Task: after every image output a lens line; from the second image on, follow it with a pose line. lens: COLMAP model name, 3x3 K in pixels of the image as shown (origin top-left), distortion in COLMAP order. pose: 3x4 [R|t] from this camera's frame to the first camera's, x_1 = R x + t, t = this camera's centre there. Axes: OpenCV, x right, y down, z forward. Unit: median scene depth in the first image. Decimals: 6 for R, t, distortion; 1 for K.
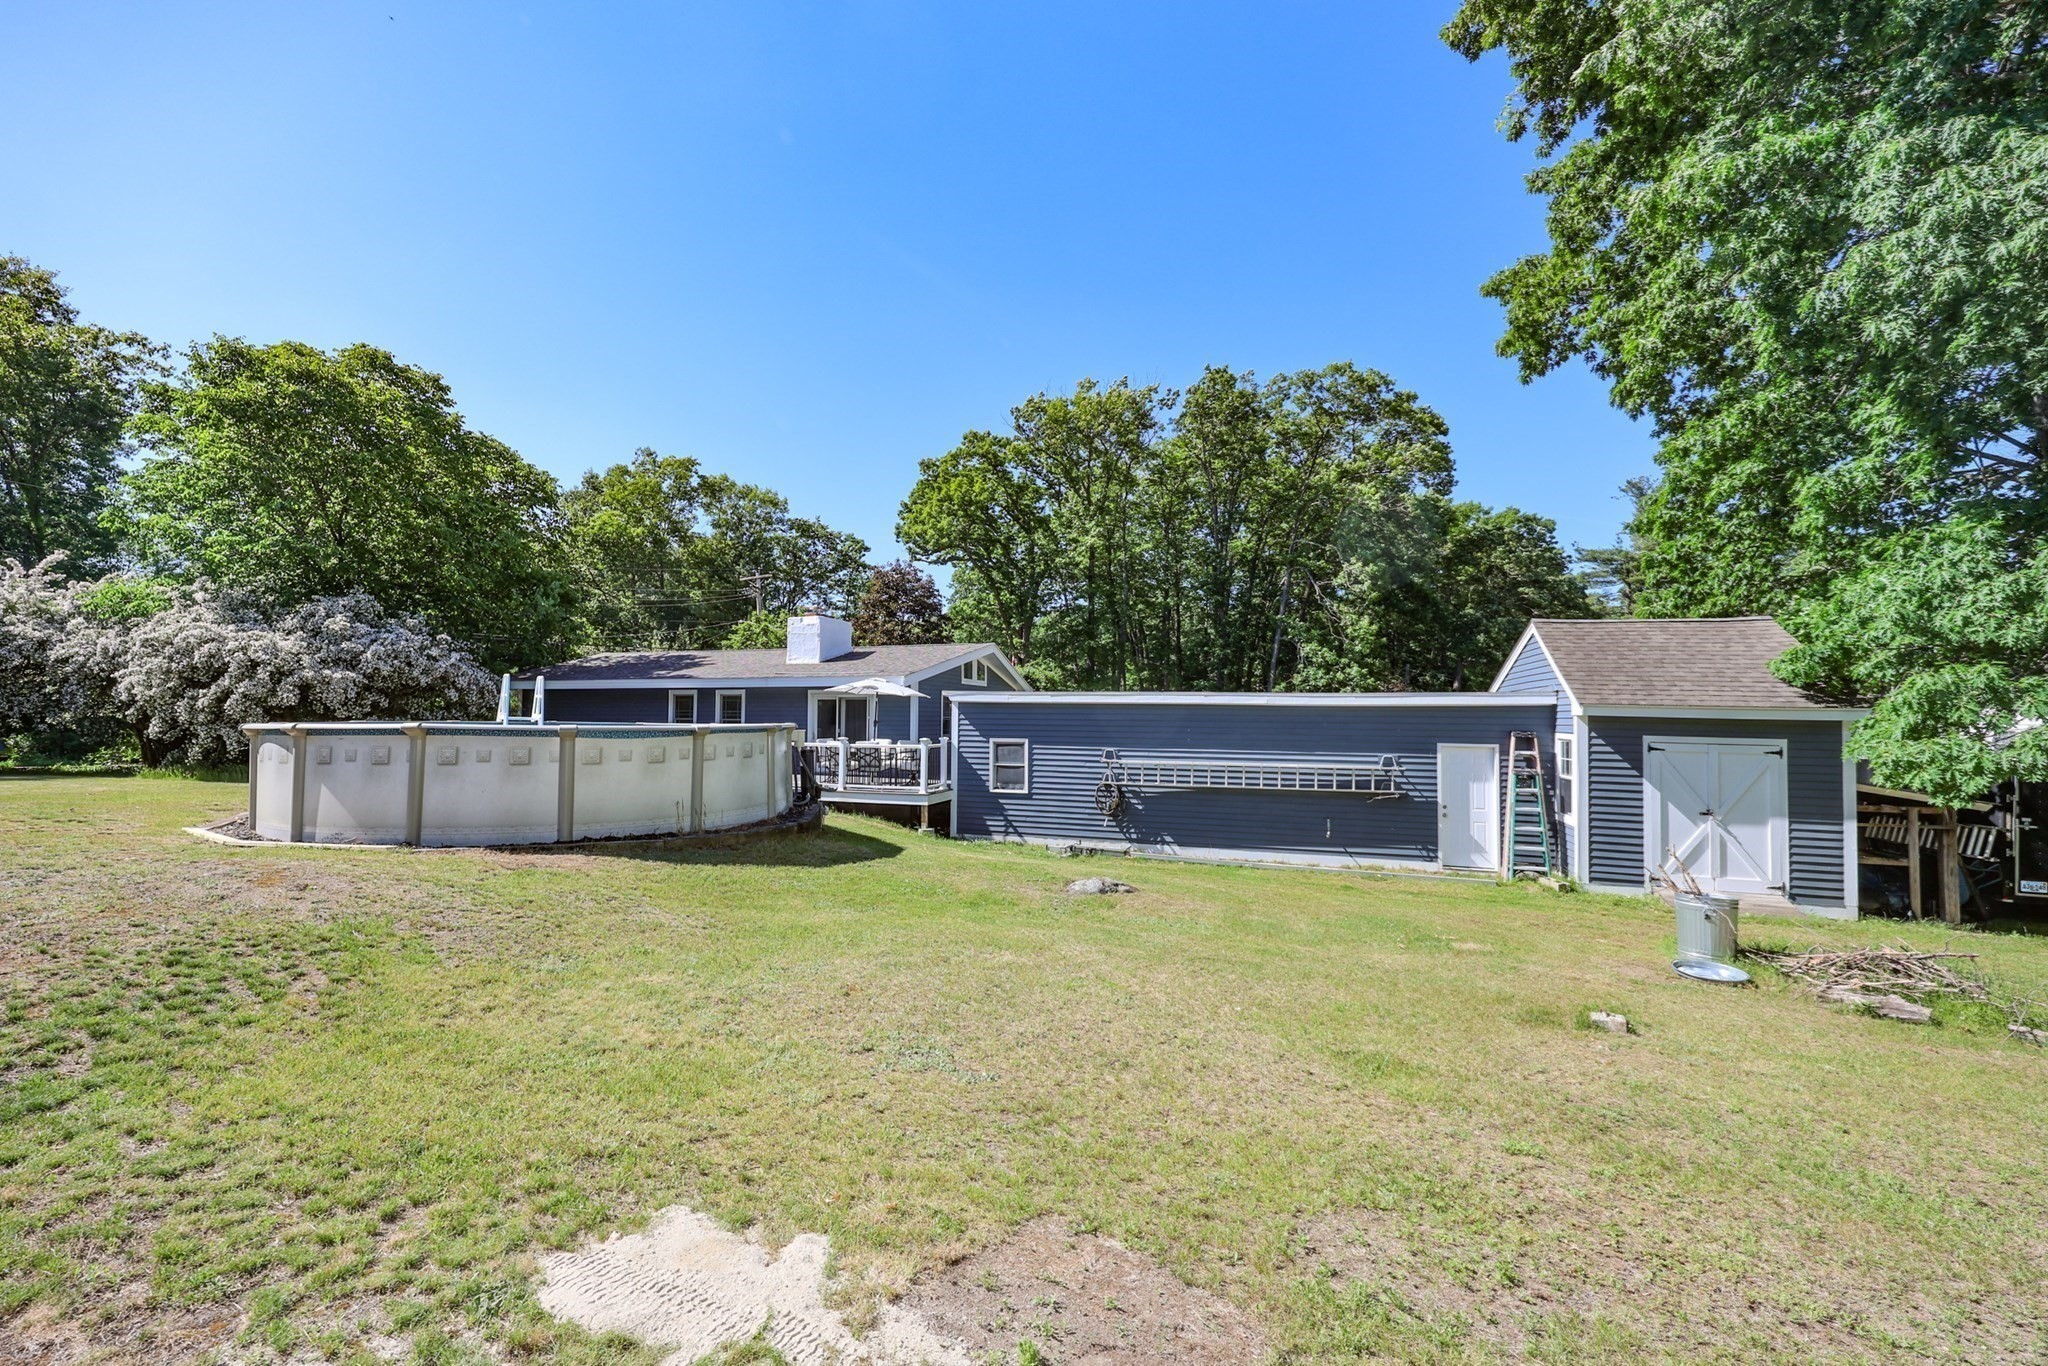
lens RADIAL K [[795.7, 0, 1024.0], [0, 795.7, 683.0], [0, 0, 1]] dist [0.003786, 0.000135]
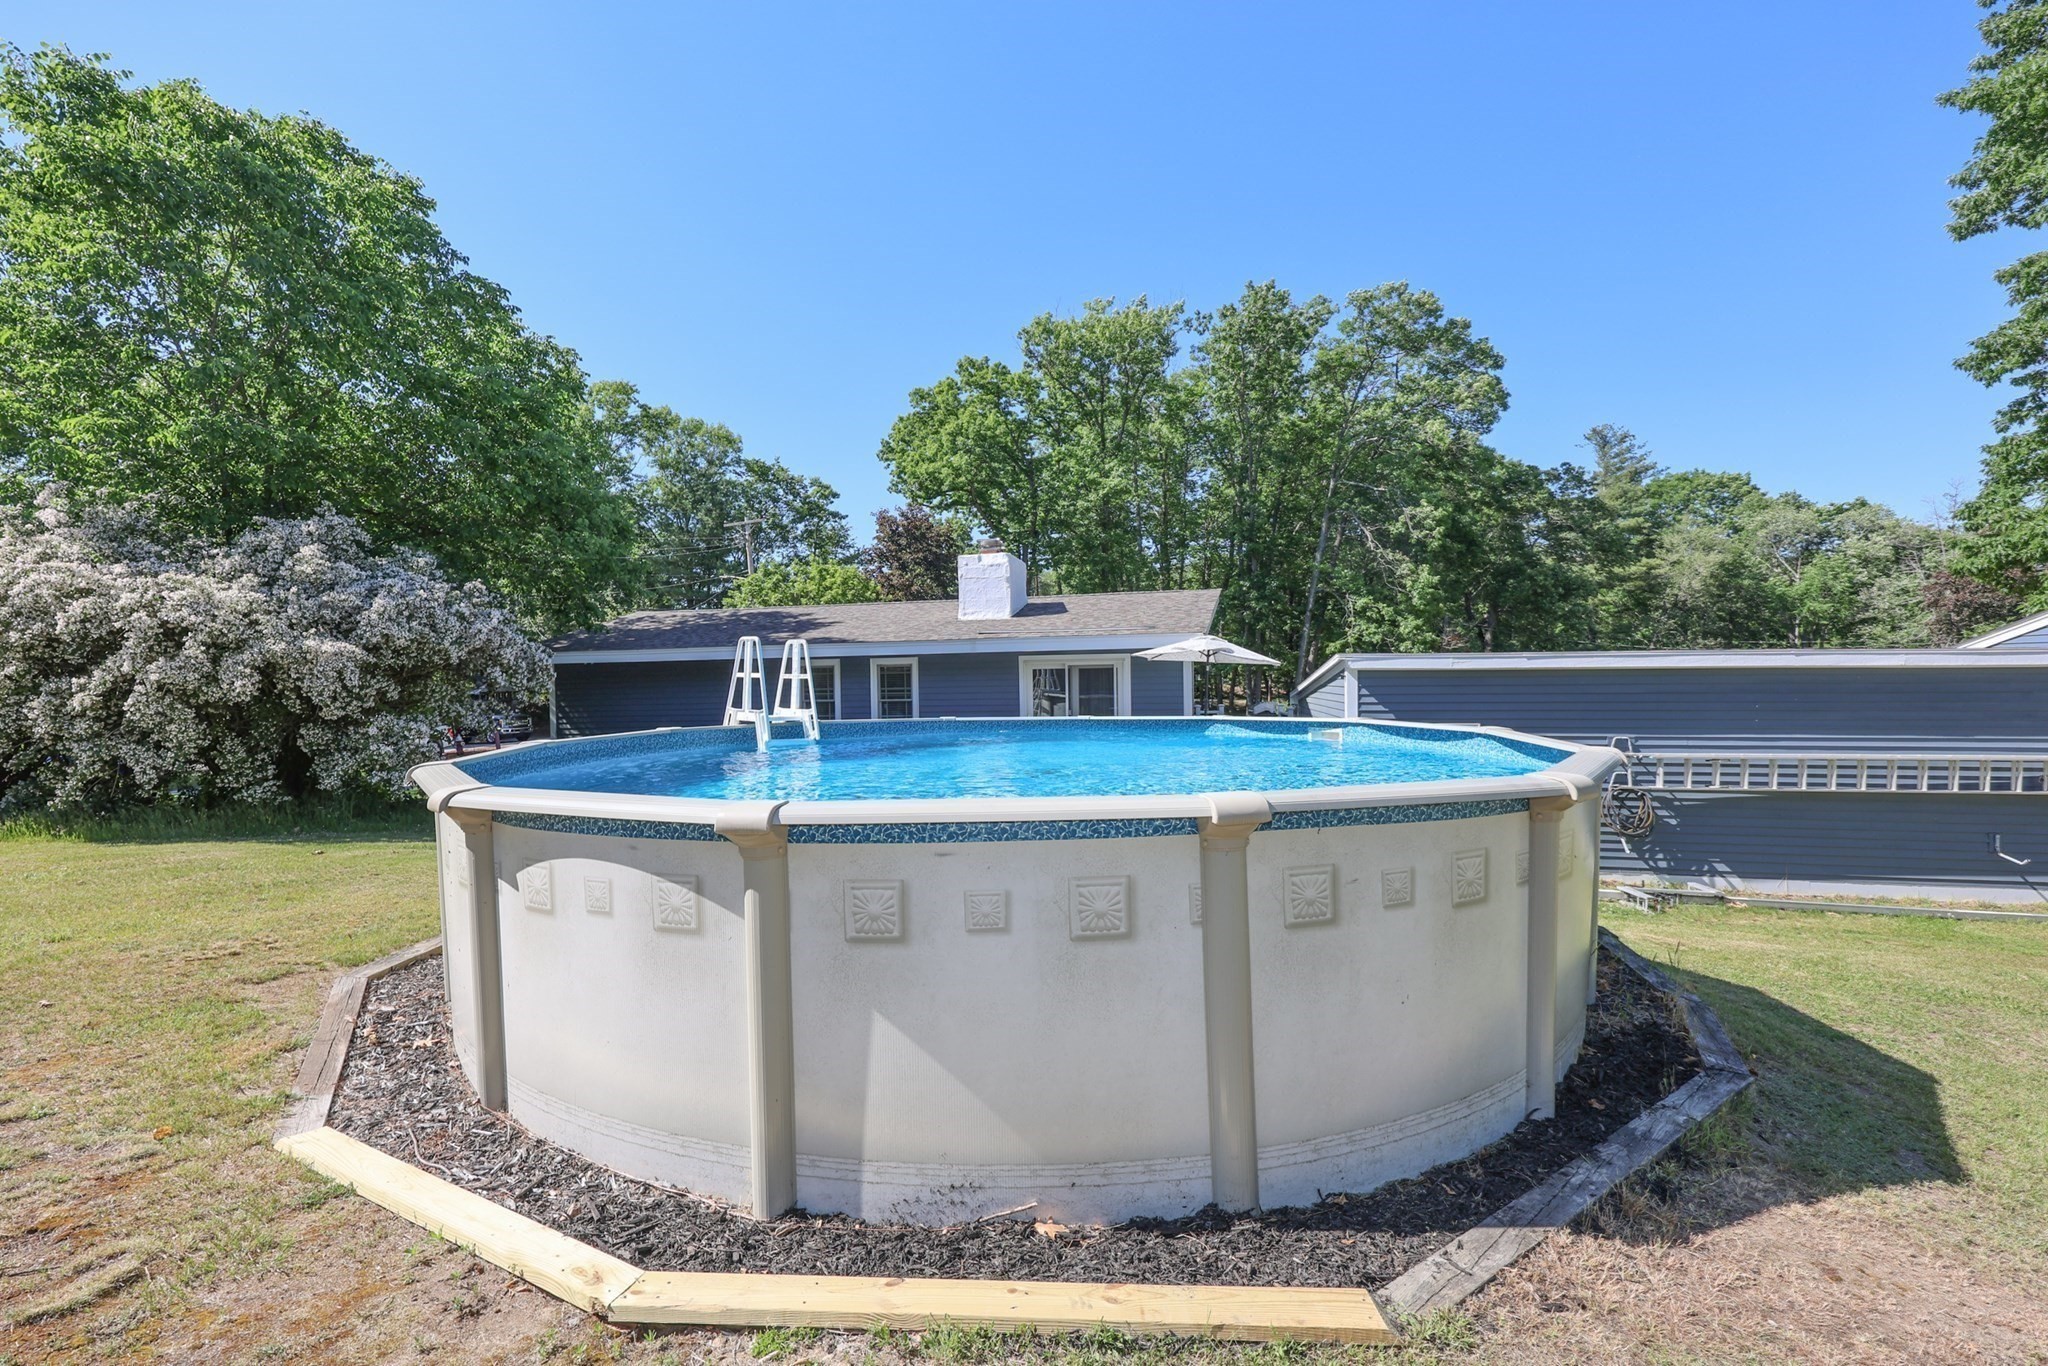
lens RADIAL K [[811.1, 0, 1019.8], [0, 811.1, 678.6], [0, 0, 1]] dist [0.001771, -0.000237]
pose [[0.993439, -0.023699, 0.111882, -0.141881], [0.019125, 0.998944, 0.041782, -0.000816], [-0.112754, -0.039368, 0.992843, 0.117054]]
